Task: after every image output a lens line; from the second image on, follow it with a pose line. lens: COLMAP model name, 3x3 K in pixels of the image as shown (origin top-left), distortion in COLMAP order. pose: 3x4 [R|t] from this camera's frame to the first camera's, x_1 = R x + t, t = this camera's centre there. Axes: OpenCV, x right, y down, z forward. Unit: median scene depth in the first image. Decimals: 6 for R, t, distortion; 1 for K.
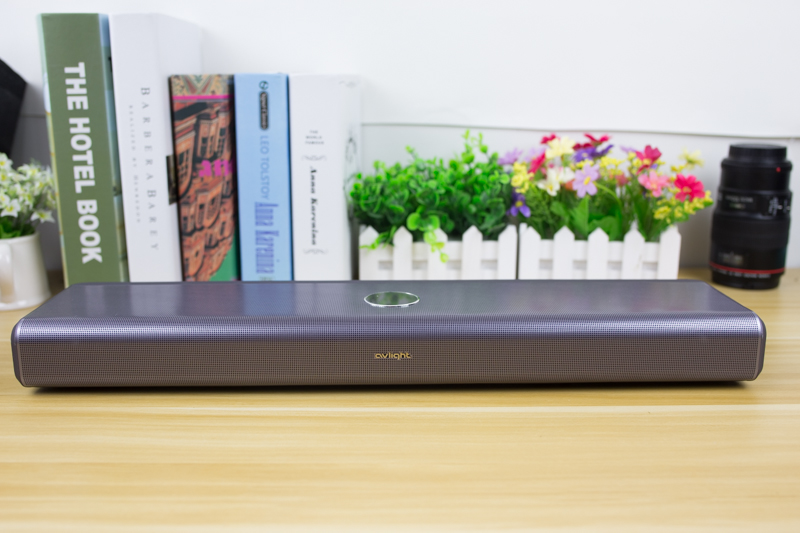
lens RADIAL K [[799.2, 0, 400.0], [0, 799.2, 266.5], [0, 0, 1]] dist [-0.045179, 0.024261]
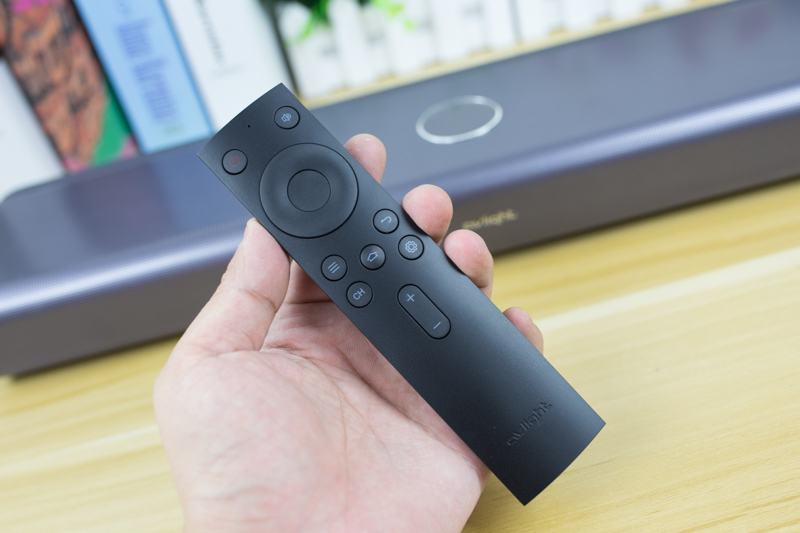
lens RADIAL K [[799.2, 0, 400.0], [0, 799.2, 266.5], [0, 0, 1]] dist [-0.045179, 0.024261]
pose [[0.941905, -0.330405, 0.060397, -0.059514], [0.297593, 0.904310, 0.306042, -0.026935], [-0.155735, -0.270288, 0.950100, 0.259878]]
